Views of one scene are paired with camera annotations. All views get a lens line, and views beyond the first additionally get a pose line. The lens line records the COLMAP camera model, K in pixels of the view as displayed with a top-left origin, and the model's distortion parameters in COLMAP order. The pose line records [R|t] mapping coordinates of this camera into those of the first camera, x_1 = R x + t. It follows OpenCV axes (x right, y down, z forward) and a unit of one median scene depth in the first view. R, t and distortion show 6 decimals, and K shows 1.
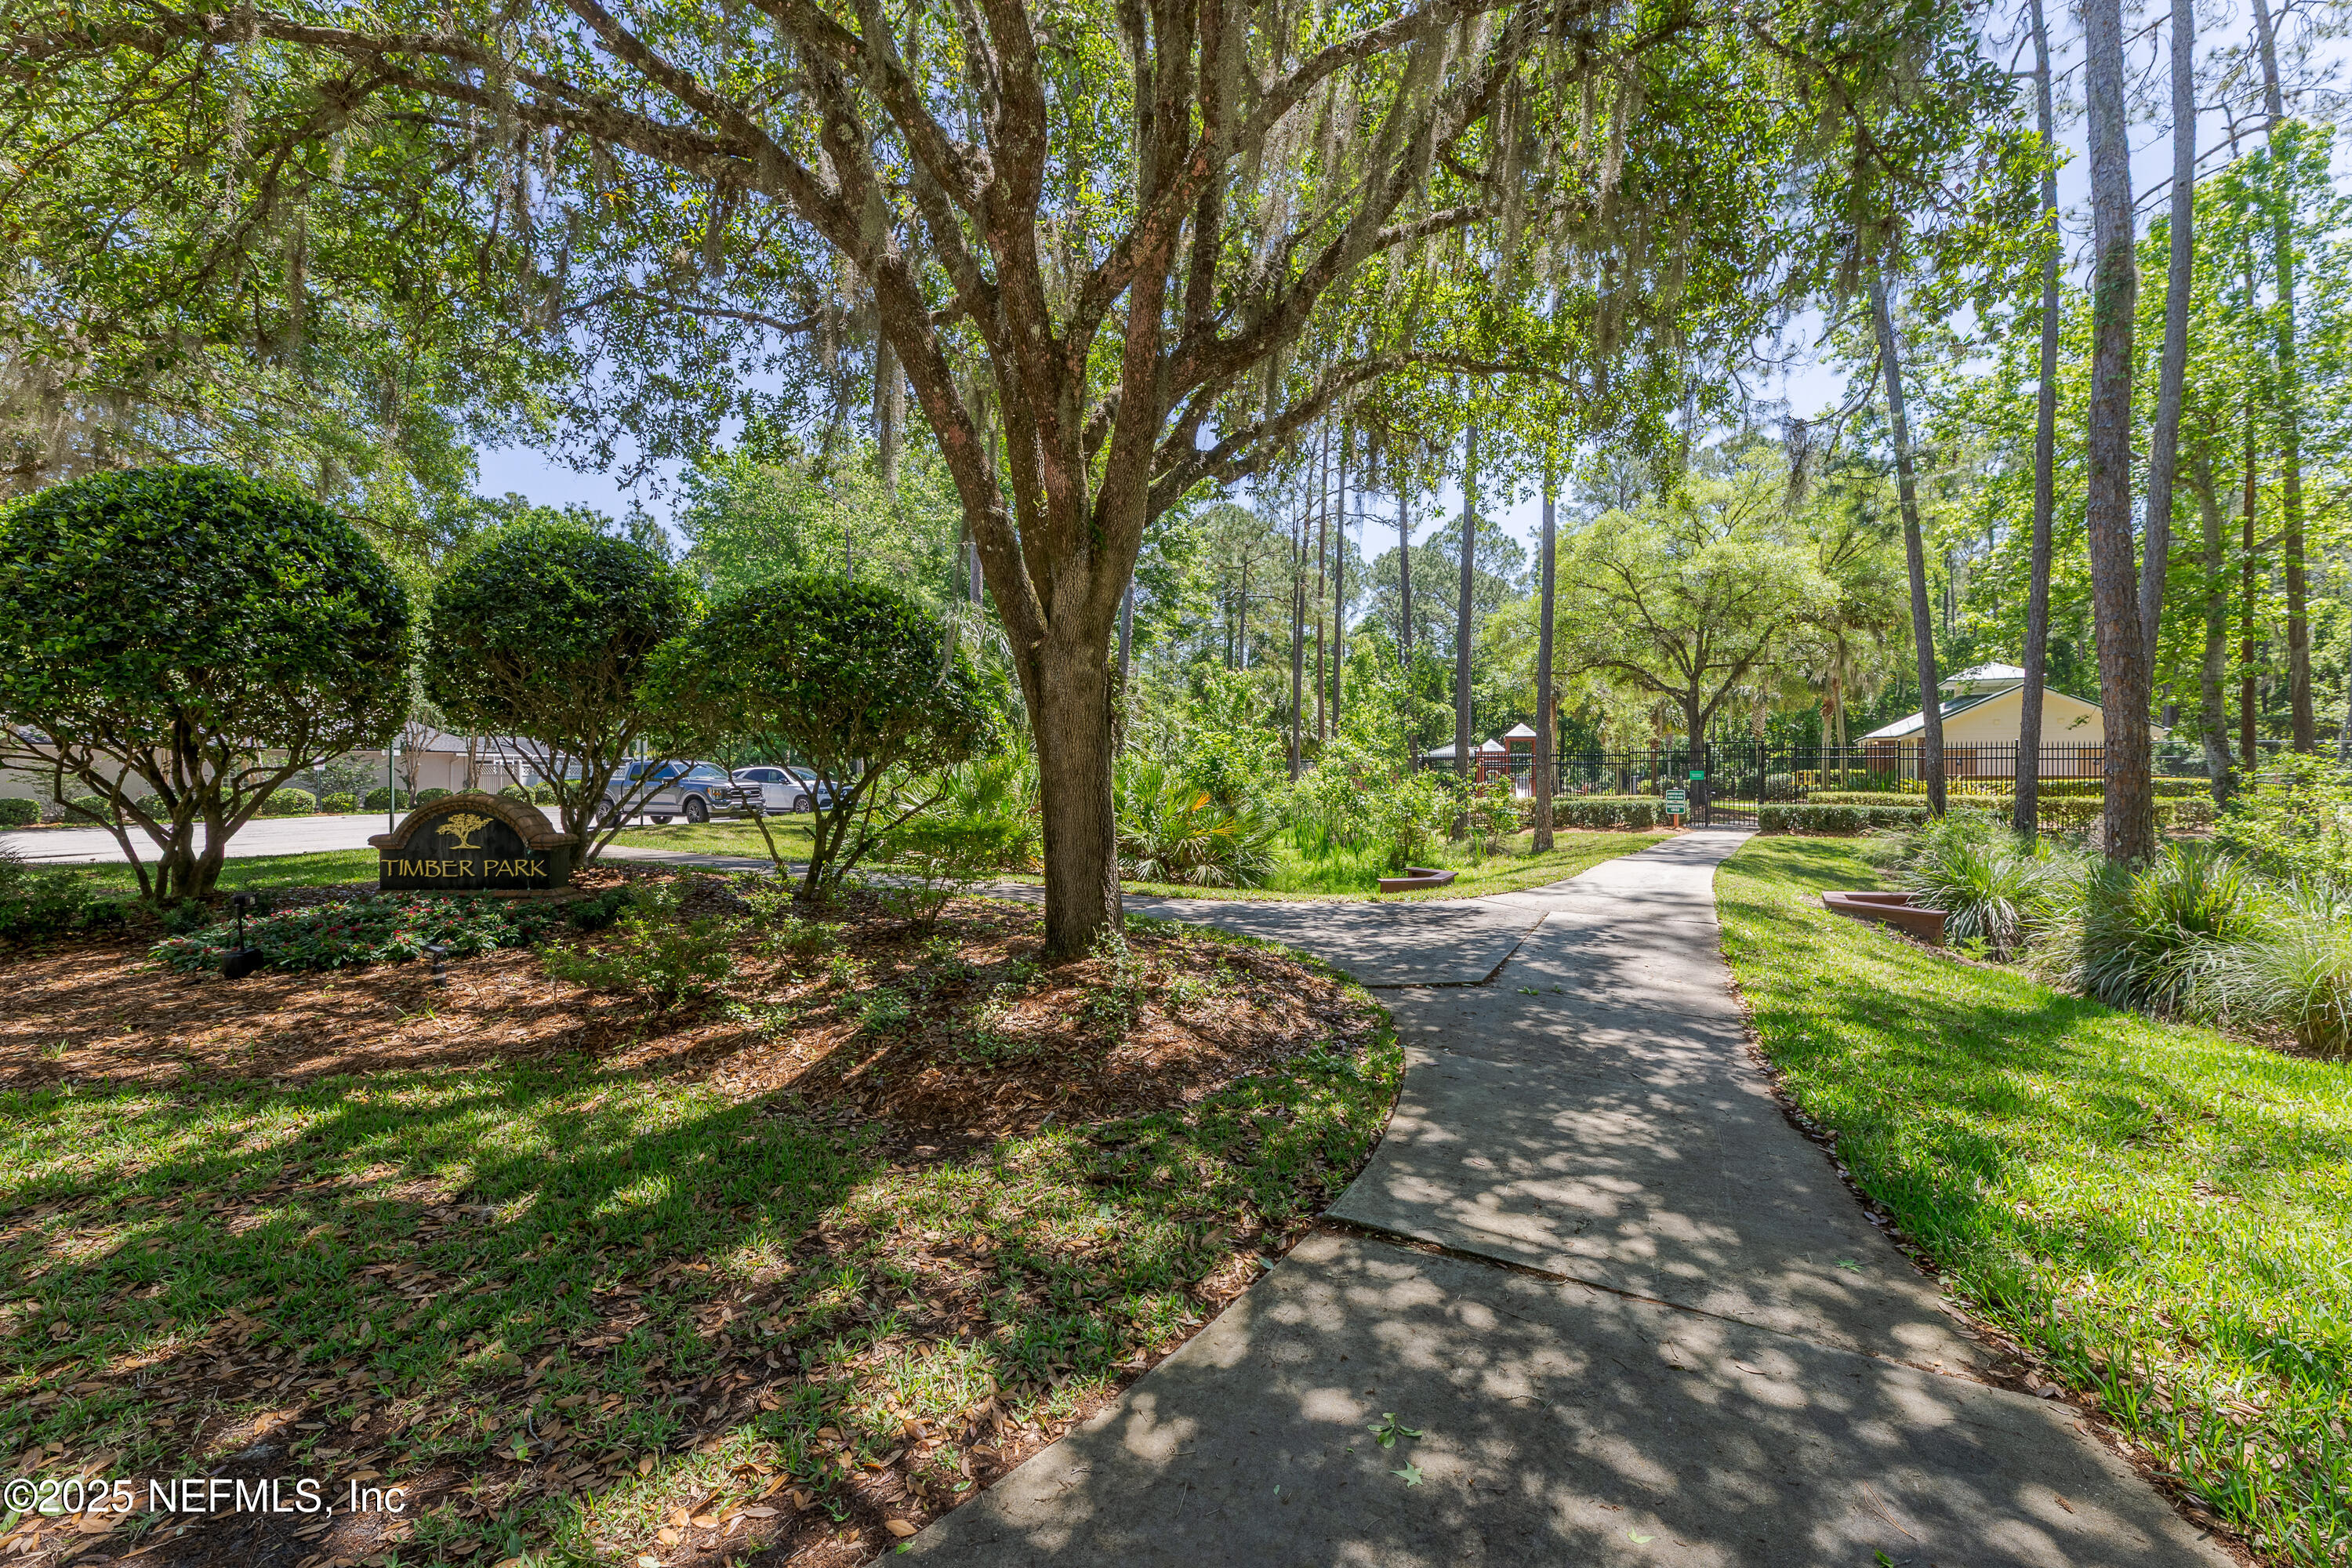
lens RADIAL K [[937.6, 0, 1174.1], [0, 937.6, 780.2], [0, 0, 1]] dist [0.002456, 0.000200]
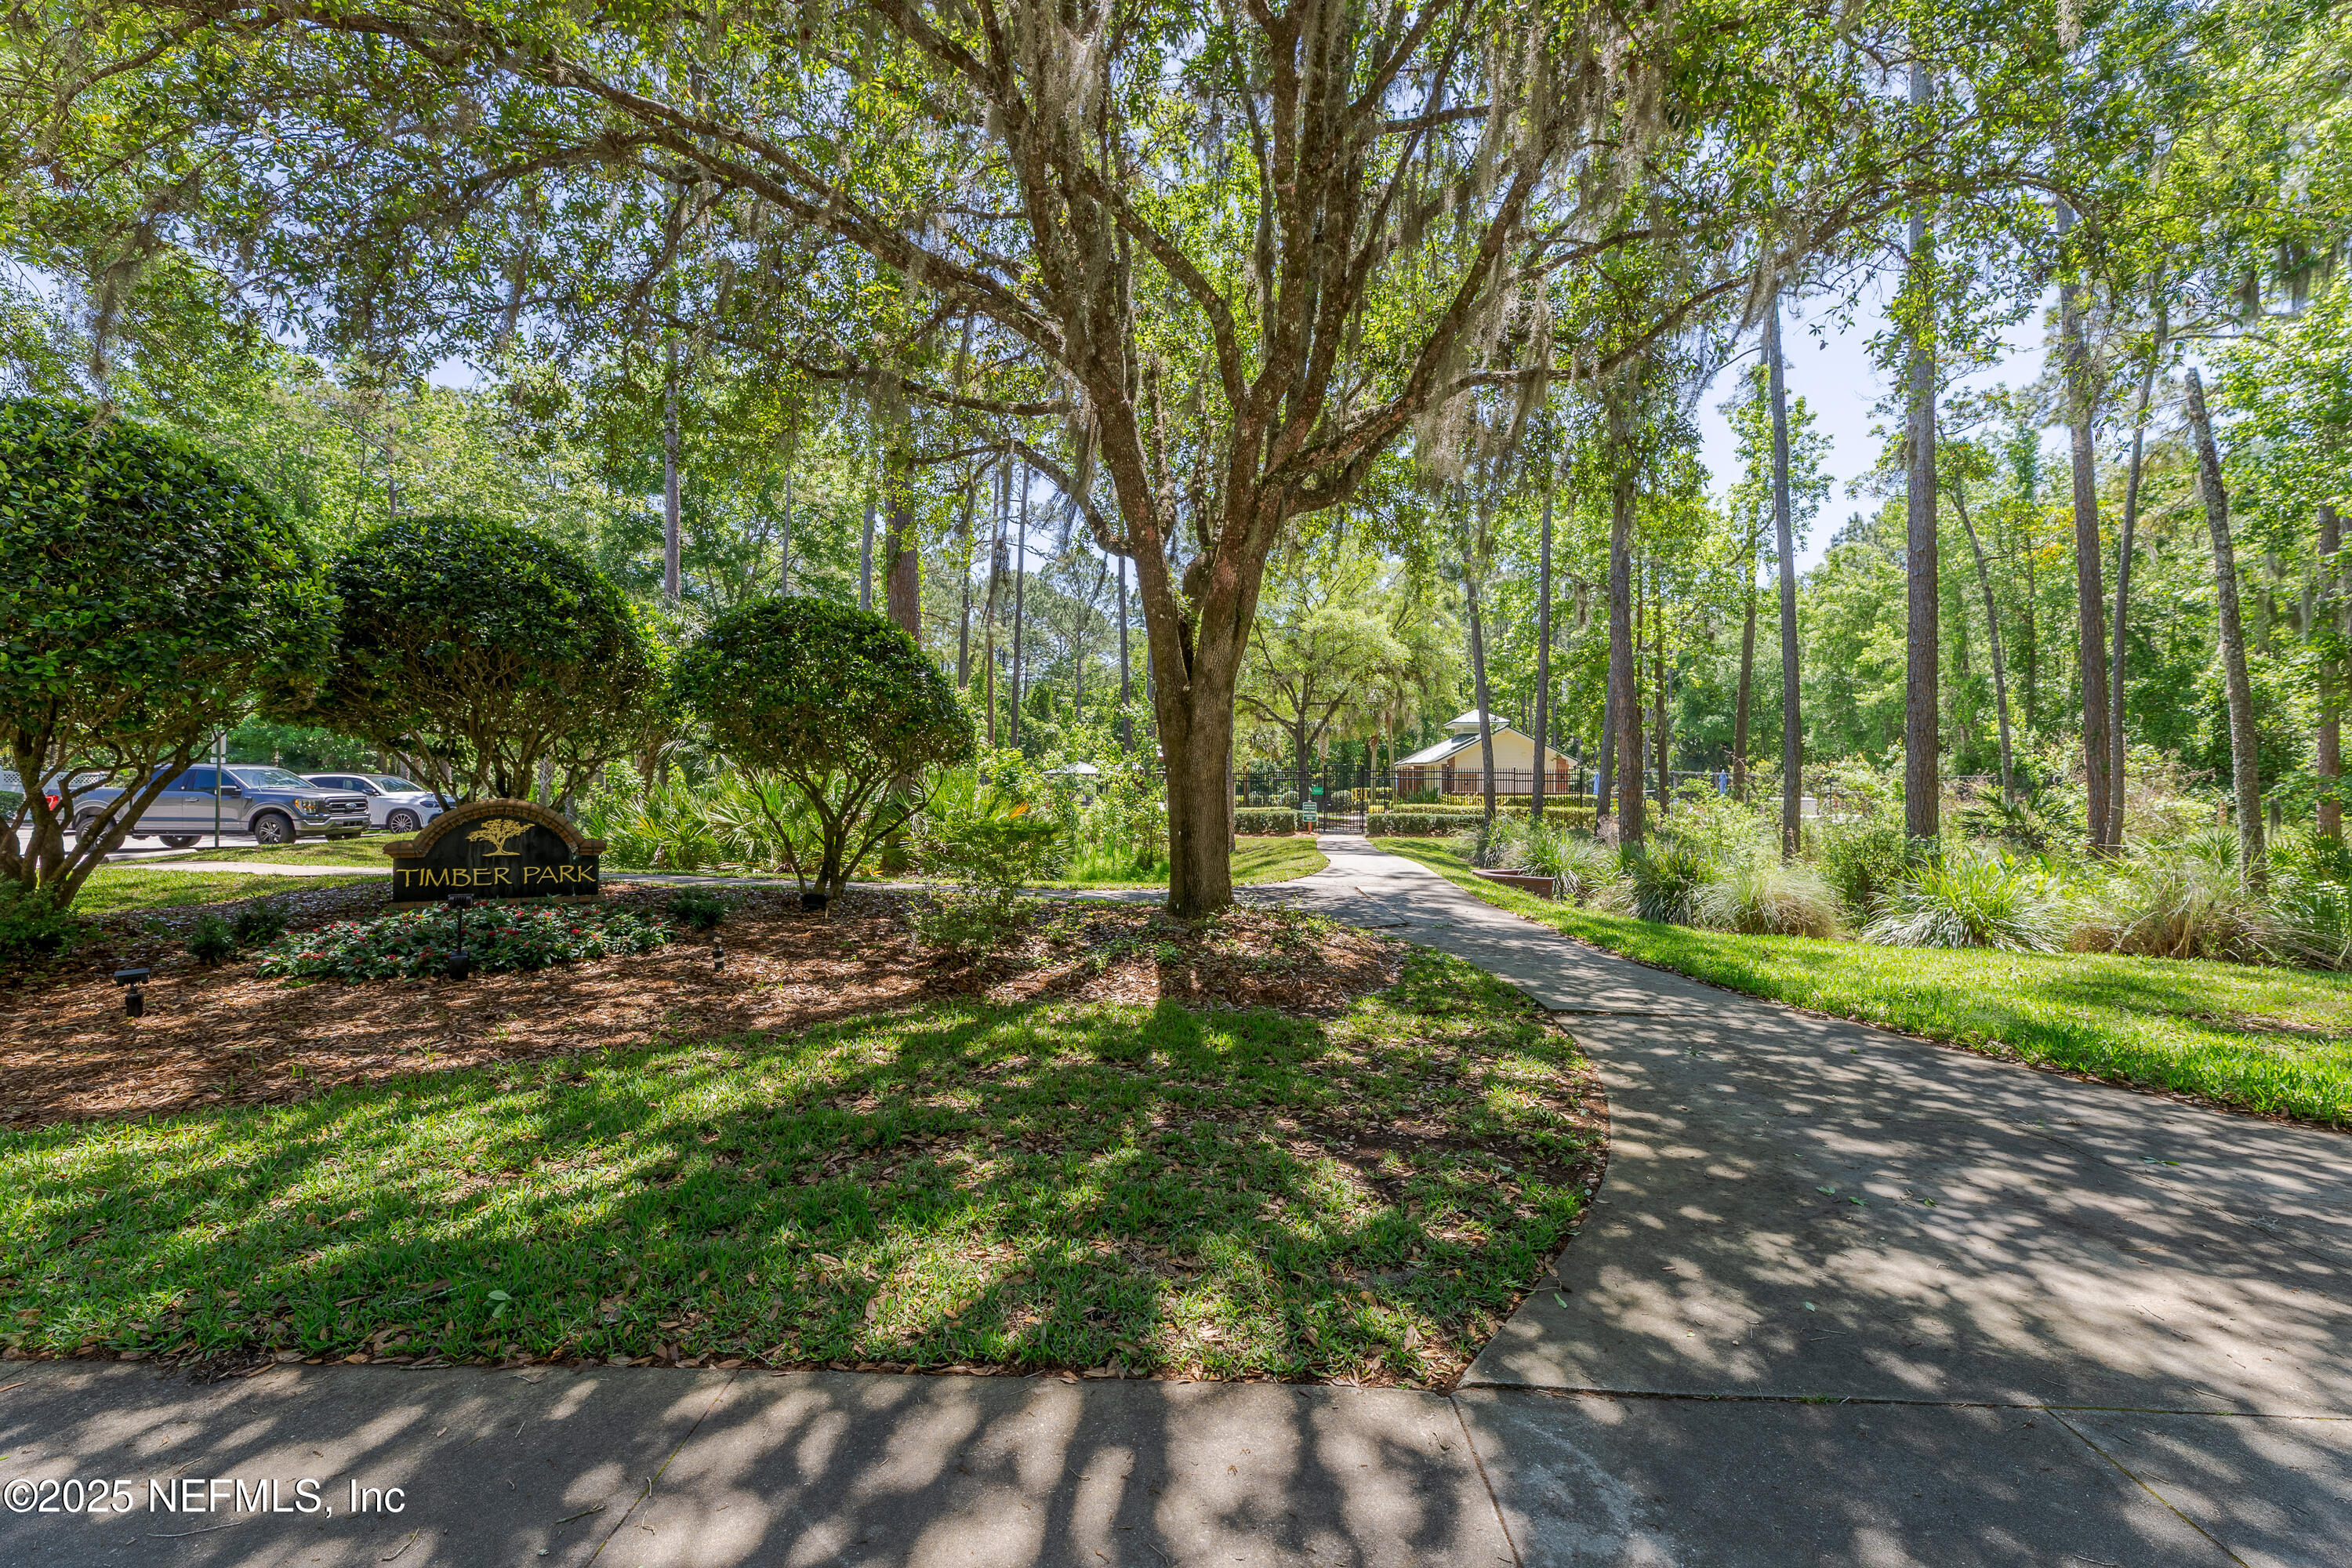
lens RADIAL K [[937.6, 0, 1179.2], [0, 937.6, 788.6], [0, 0, 1]] dist [0.002456, 0.000200]
pose [[0.900238, 0.007194, 0.435338, -0.169911], [-0.003755, 0.999955, -0.008758, 0.003013], [-0.435381, 0.006250, 0.900225, -0.053754]]
